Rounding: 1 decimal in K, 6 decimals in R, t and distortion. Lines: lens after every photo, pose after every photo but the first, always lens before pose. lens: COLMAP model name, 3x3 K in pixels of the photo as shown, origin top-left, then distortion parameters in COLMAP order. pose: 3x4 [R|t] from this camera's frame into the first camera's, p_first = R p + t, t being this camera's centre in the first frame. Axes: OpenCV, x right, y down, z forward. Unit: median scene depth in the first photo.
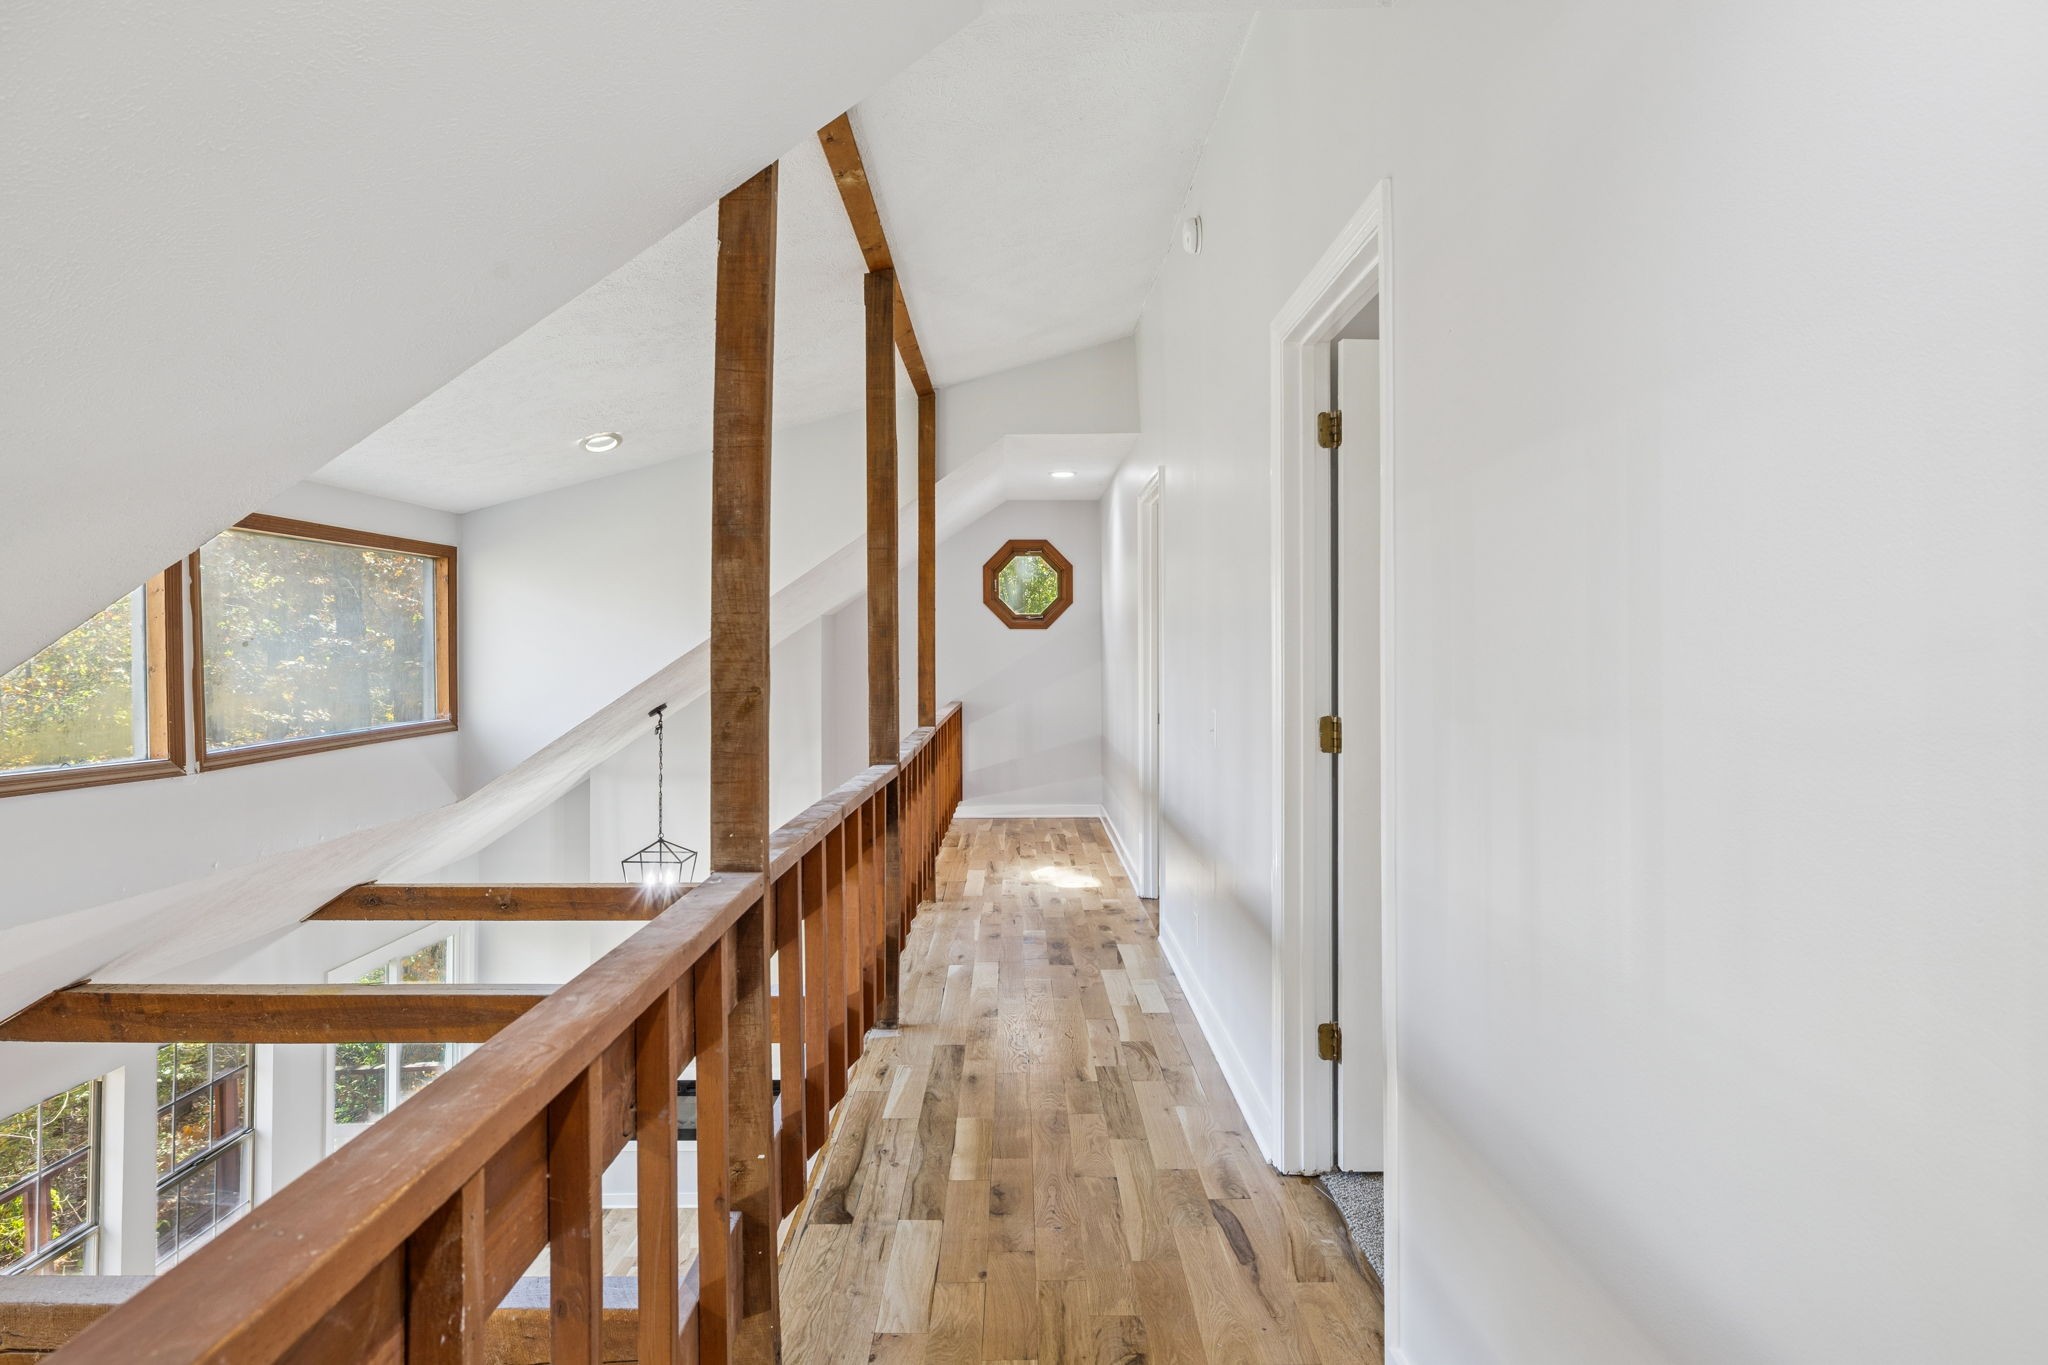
lens RADIAL K [[1164.1, 0, 1050.4], [0, 1164.1, 675.8], [0, 0, 1]] dist [-0.003870, 0.000744]
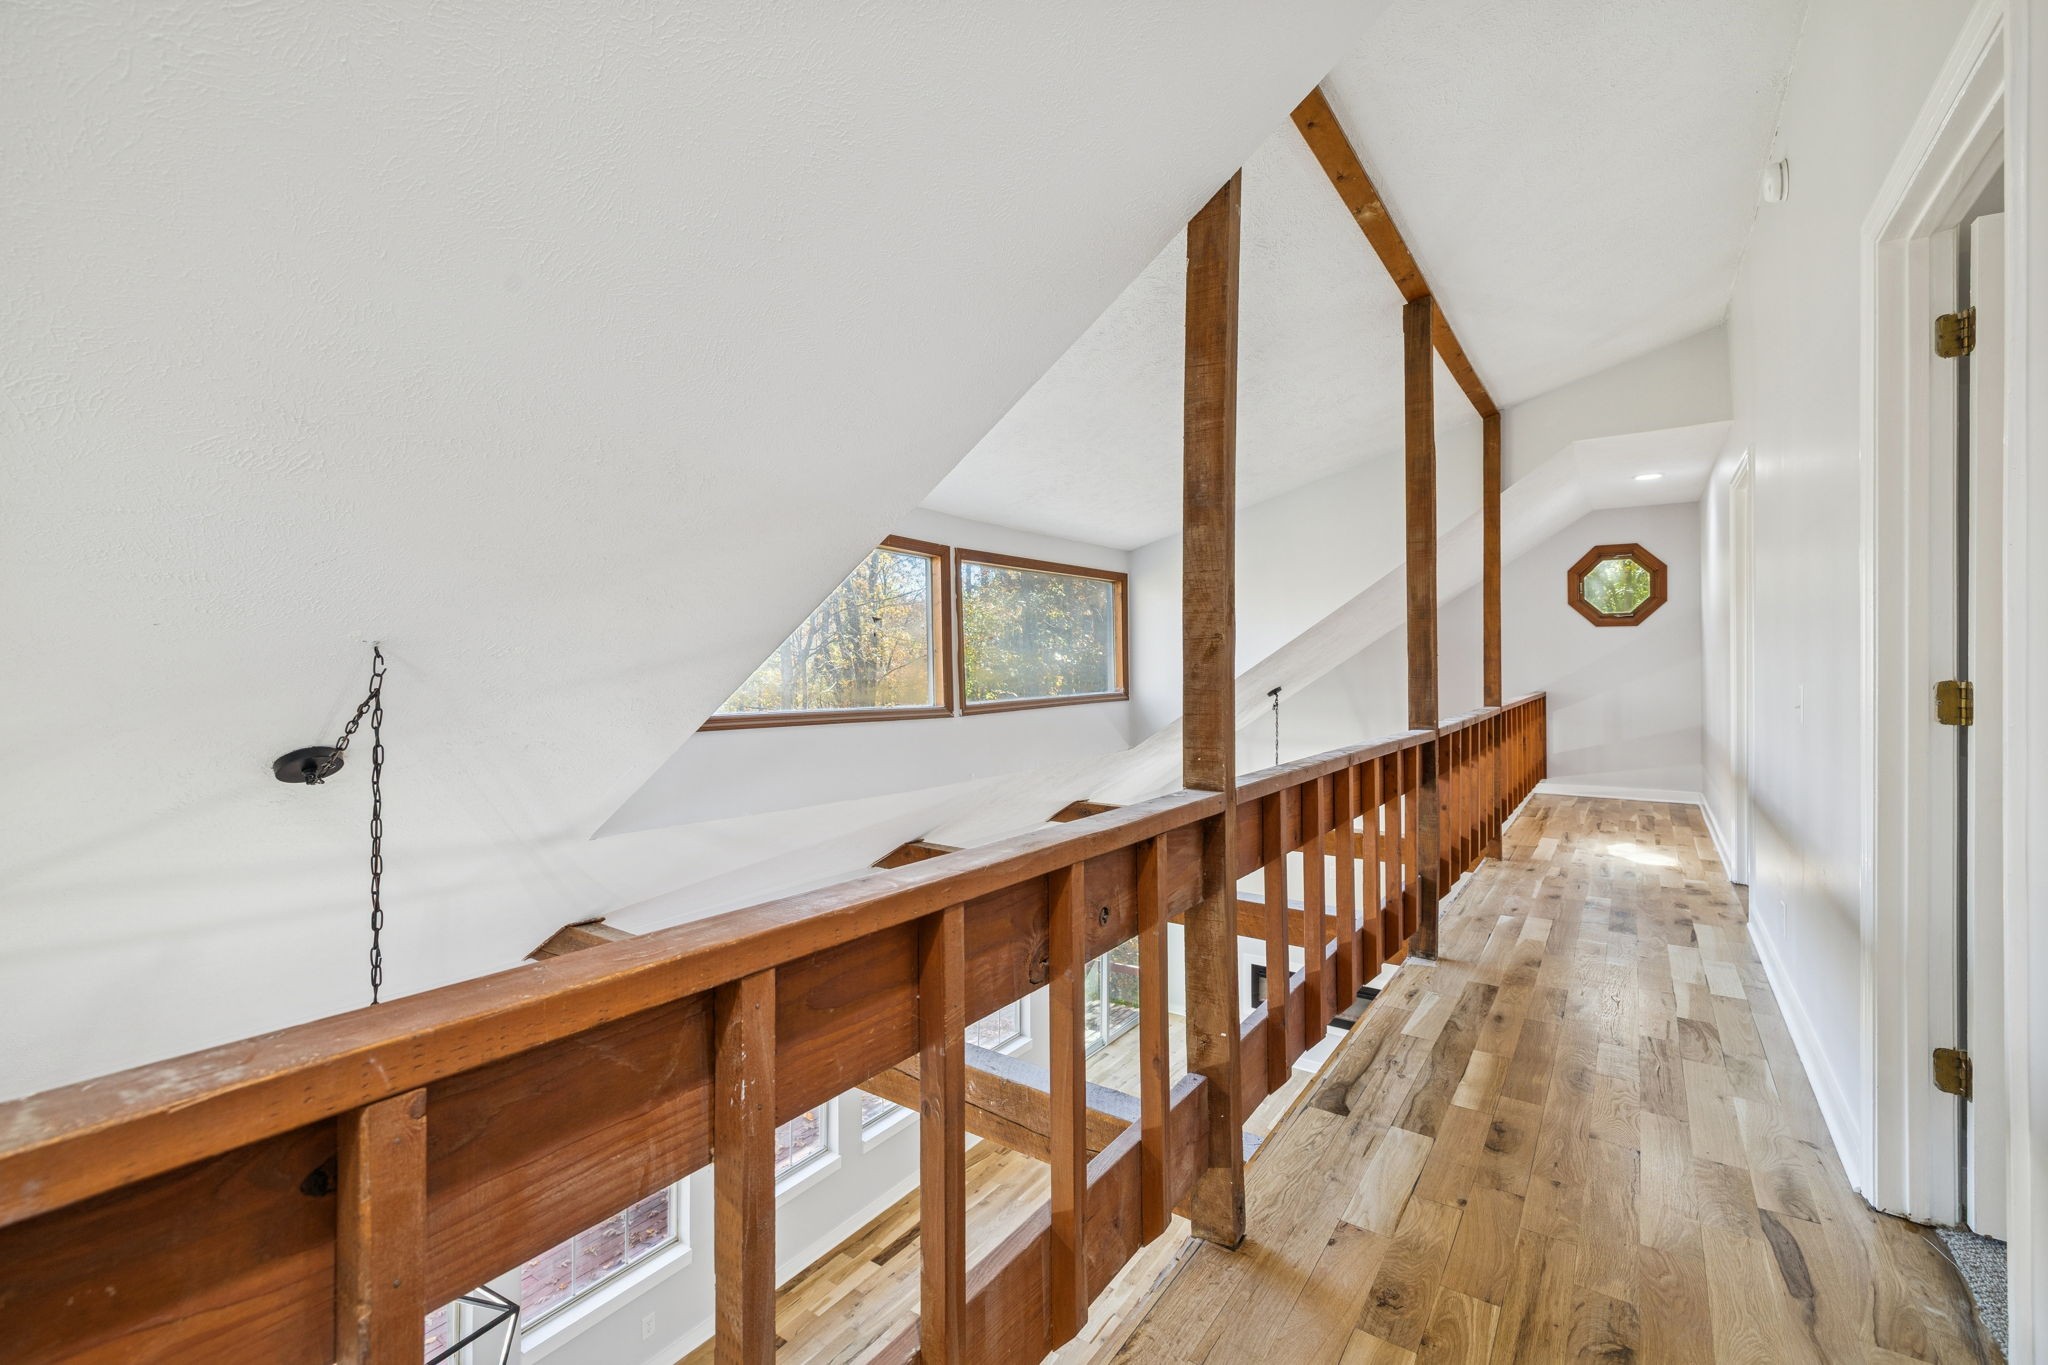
lens RADIAL K [[880.2, 0, 1014.2], [0, 880.2, 670.5], [0, 0, 1]] dist [0.003798, -0.000065]
pose [[0.816492, 0.005919, -0.577327, 0.051111], [-0.003375, 0.999979, 0.005479, 0.023826], [0.577347, -0.002525, 0.816495, 0.087342]]
